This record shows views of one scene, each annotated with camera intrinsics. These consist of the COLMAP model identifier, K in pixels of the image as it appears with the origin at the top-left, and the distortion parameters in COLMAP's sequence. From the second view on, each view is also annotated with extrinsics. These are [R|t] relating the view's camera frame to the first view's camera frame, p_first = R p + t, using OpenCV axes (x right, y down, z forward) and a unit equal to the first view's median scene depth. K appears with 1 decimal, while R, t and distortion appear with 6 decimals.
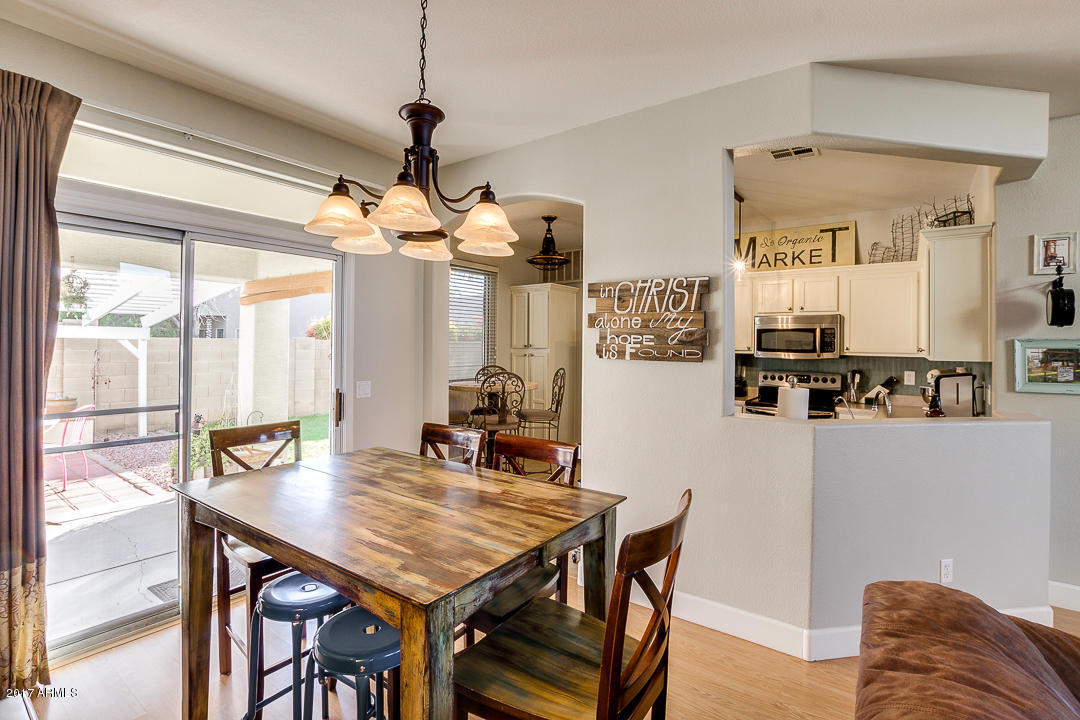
lens RADIAL K [[501.8, 0, 532.8], [0, 501.8, 342.3], [0, 0, 1]] dist [-0.023819, 0.000153]
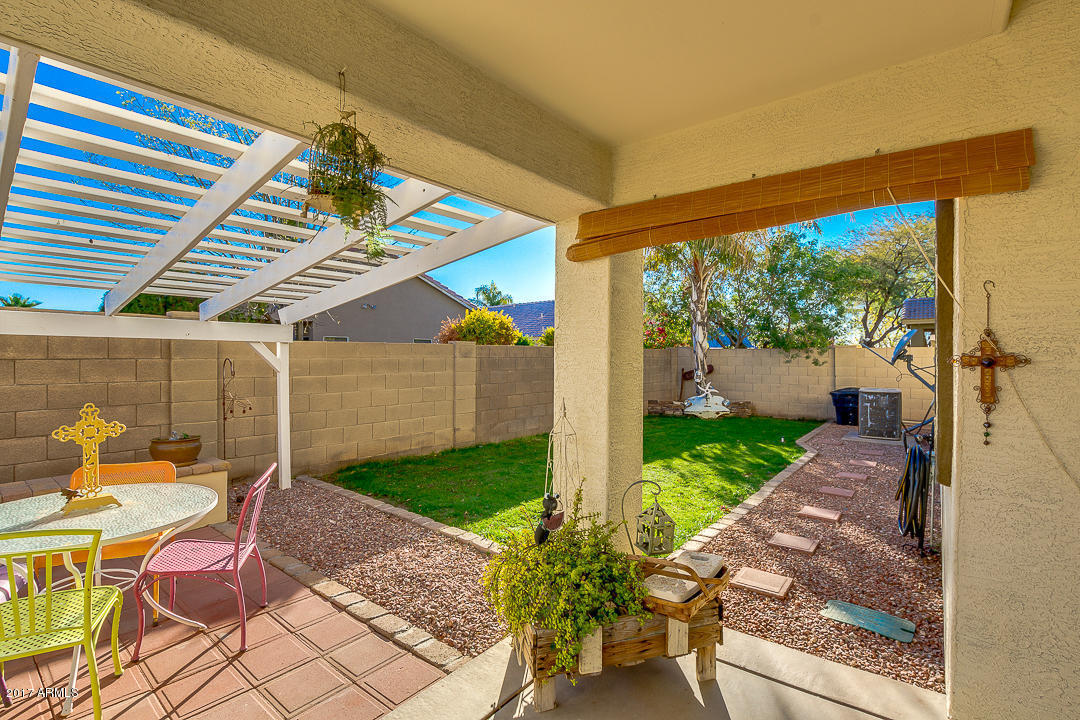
lens RADIAL K [[501.8, 0, 544.3], [0, 501.8, 362.3], [0, 0, 1]] dist [-0.023819, 0.000153]
pose [[0.998732, -0.004185, -0.050167, -0.411586], [0.004973, 0.999866, 0.015590, 0.012621], [0.050095, -0.015820, 0.998619, 0.348063]]
